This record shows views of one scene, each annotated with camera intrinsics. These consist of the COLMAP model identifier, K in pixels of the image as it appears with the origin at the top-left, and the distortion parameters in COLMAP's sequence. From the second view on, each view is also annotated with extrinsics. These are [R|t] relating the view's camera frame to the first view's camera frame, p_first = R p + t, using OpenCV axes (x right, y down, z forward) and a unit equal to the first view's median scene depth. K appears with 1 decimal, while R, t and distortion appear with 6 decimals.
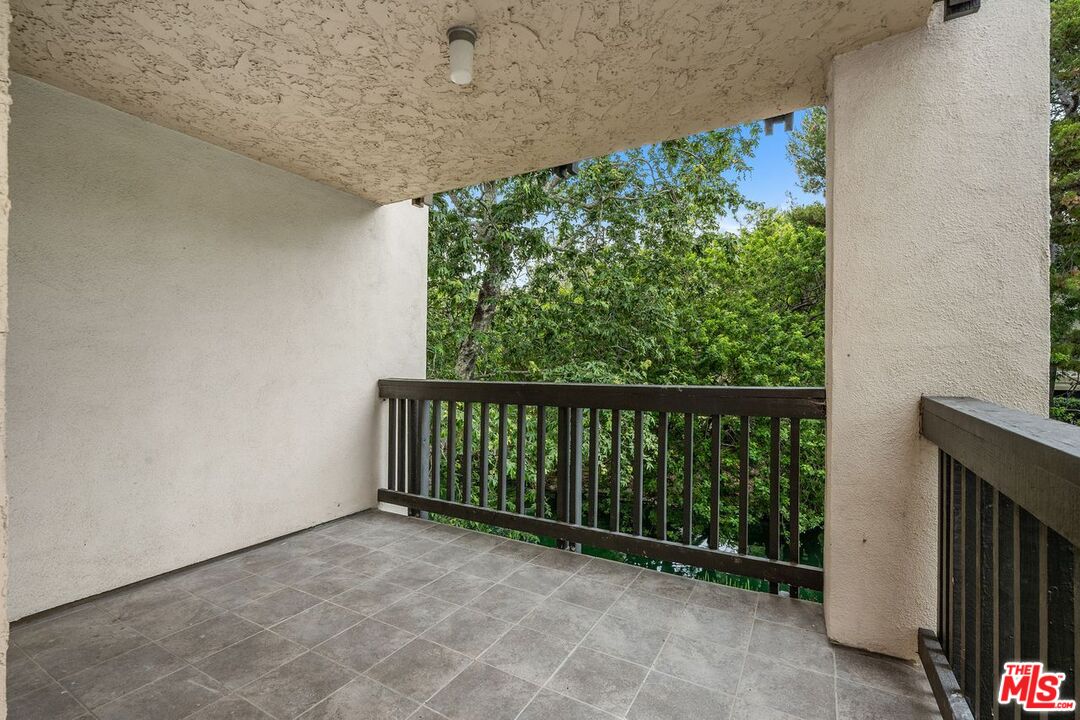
lens RADIAL K [[464.9, 0, 538.5], [0, 464.9, 367.1], [0, 0, 1]] dist [-0.003311, -0.000076]
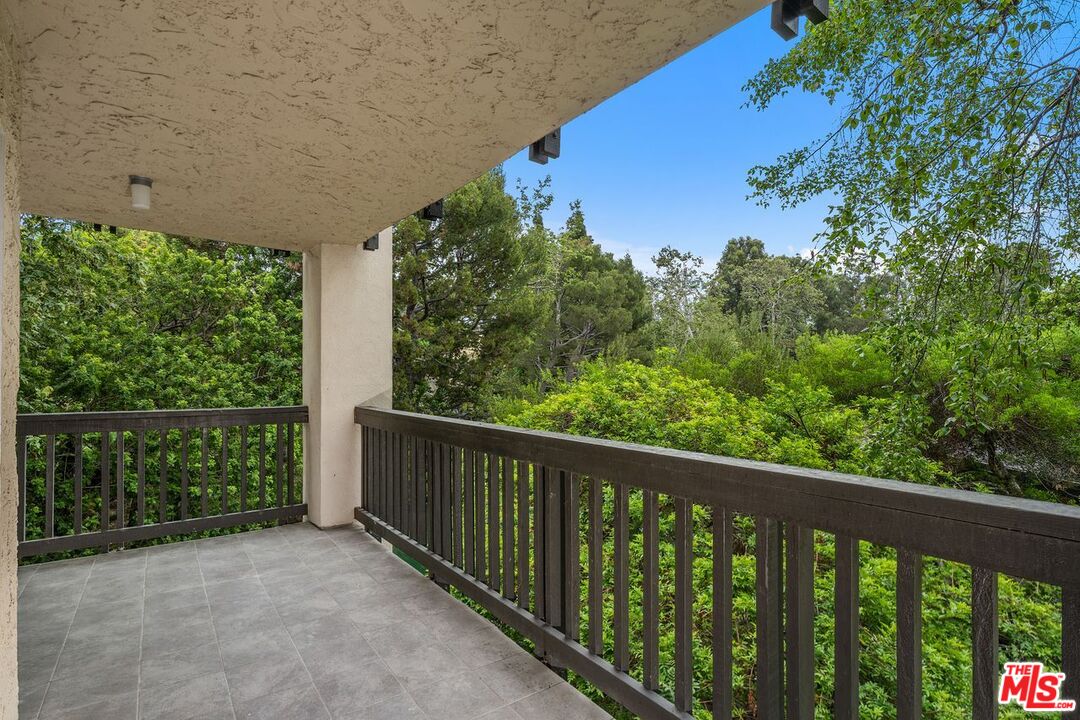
lens RADIAL K [[512.9, 0, 533.3], [0, 512.9, 363.5], [0, 0, 1]] dist [-0.003493, 0.000115]
pose [[0.380086, 0.035641, 0.924264, -0.199738], [0.009012, 0.999067, -0.042231, -0.006466], [-0.924907, 0.024381, 0.379411, -0.132174]]
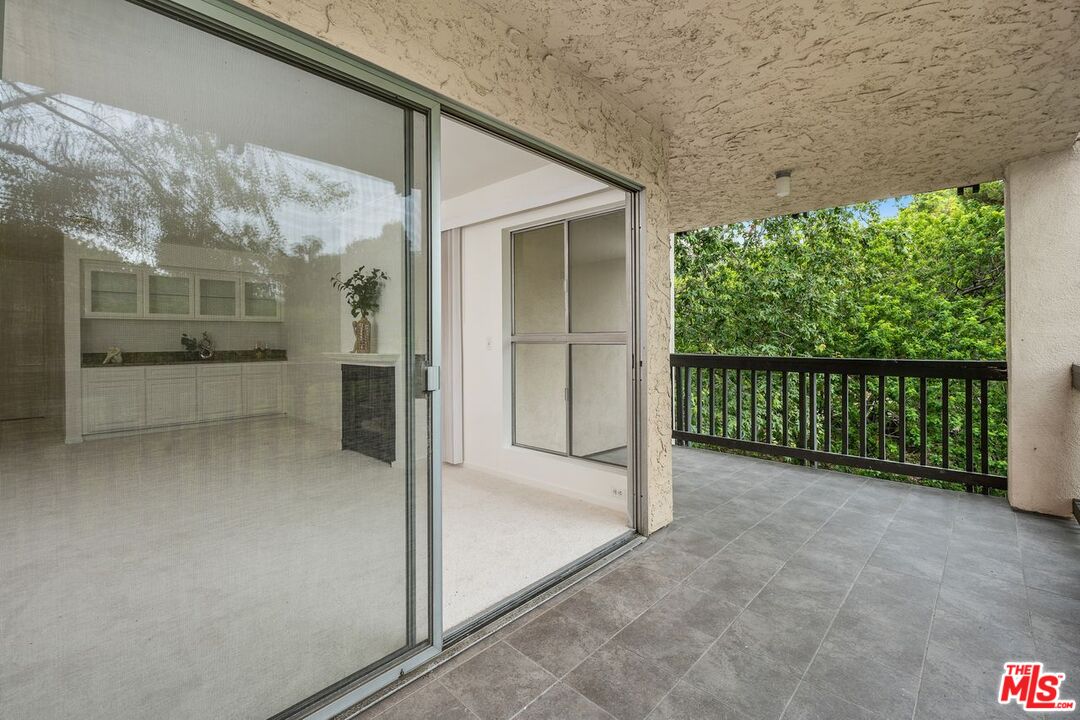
lens RADIAL K [[481.5, 0, 546.1], [0, 481.5, 332.7], [0, 0, 1]] dist [-0.000814, -0.000356]
pose [[0.978266, 0.008749, -0.207169, -0.119144], [-0.016540, 0.999218, -0.035906, 0.006763], [0.206693, 0.038552, 0.977646, -0.191405]]
